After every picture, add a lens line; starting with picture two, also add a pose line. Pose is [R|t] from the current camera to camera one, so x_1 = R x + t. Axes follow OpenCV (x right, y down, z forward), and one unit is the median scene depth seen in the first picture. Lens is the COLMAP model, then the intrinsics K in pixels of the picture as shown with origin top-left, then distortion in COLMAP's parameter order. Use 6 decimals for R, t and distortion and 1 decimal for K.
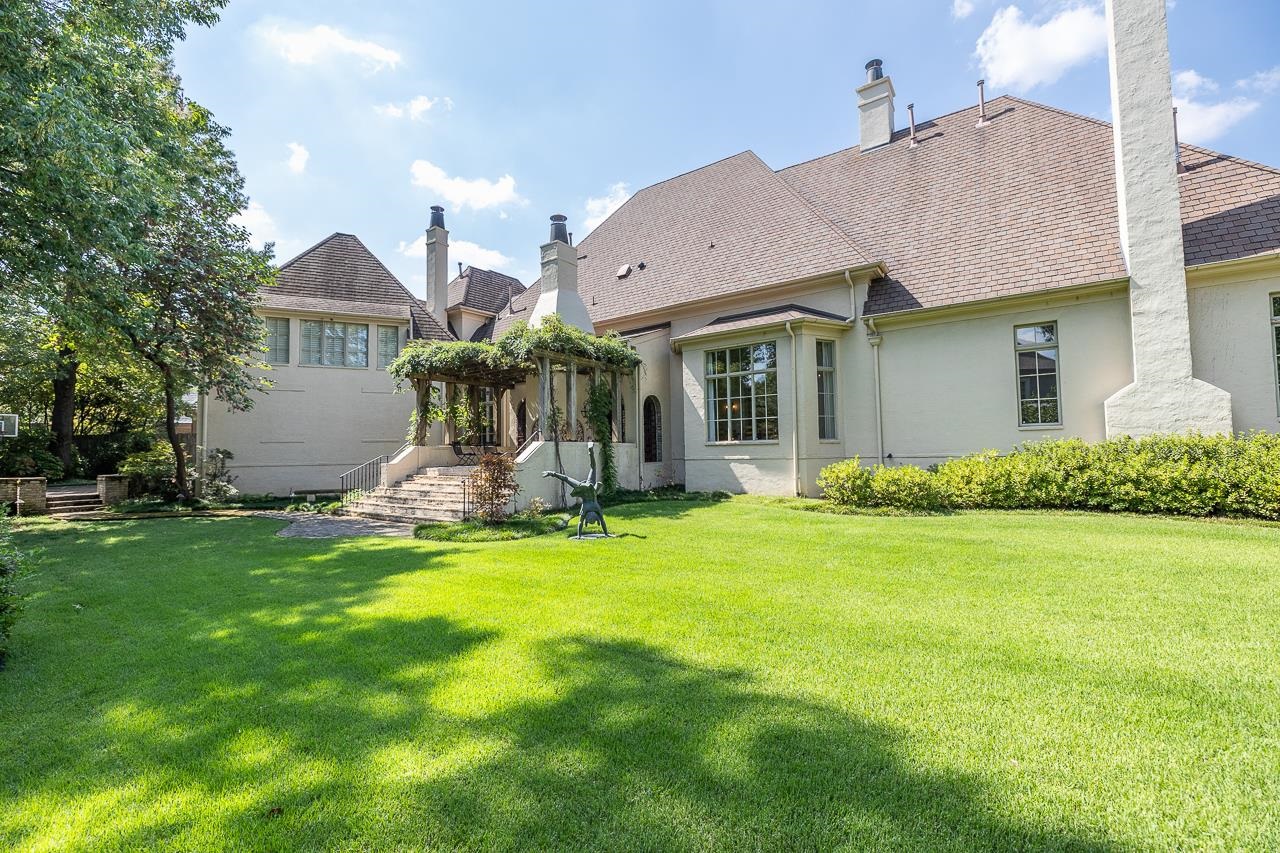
lens RADIAL K [[539.6, 0, 635.6], [0, 539.6, 426.4], [0, 0, 1]] dist [0.000935, -0.000364]
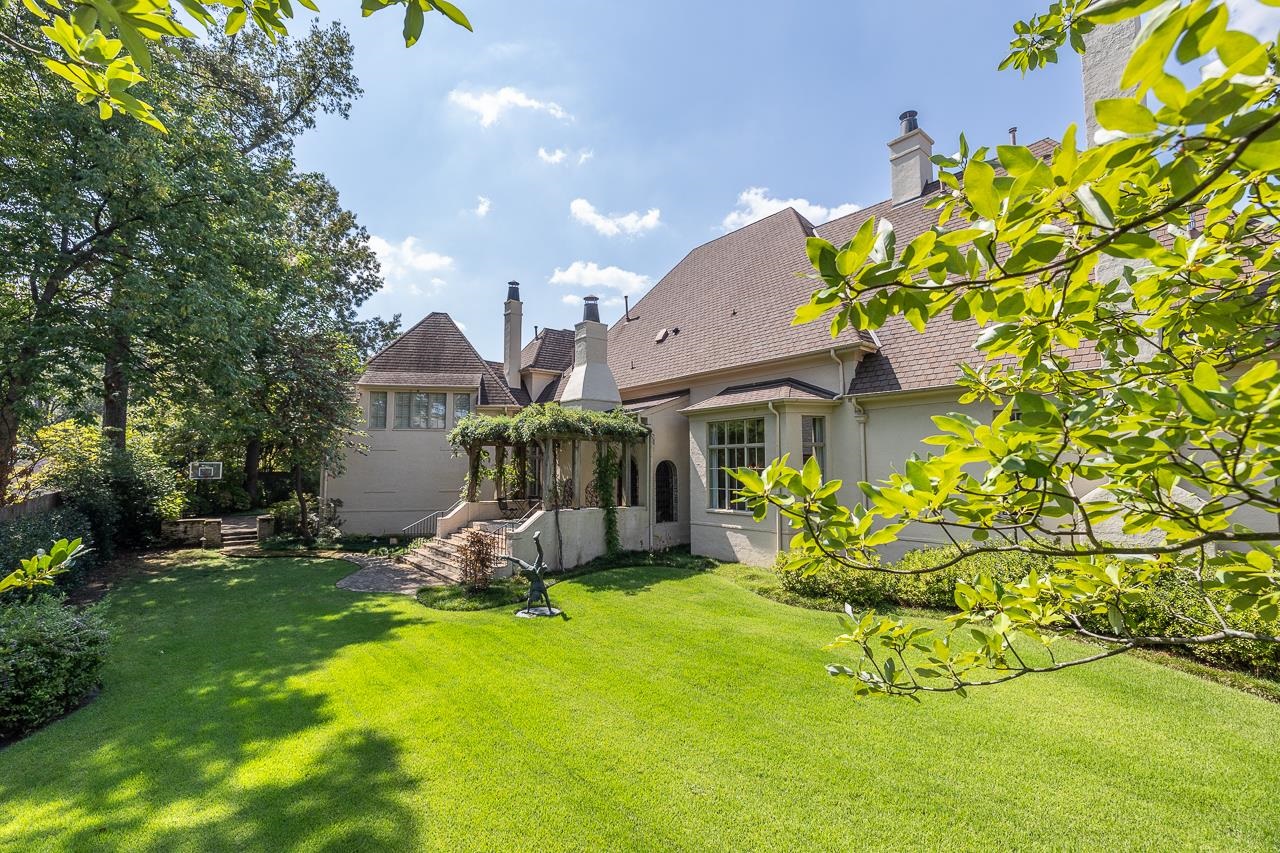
lens RADIAL K [[539.6, 0, 635.6], [0, 539.6, 426.4], [0, 0, 1]] dist [0.000935, -0.000364]
pose [[0.968087, -0.003823, -0.250584, 0.262447], [-0.002116, 0.999723, -0.023427, -0.108710], [0.250604, 0.023209, 0.967811, -0.066244]]
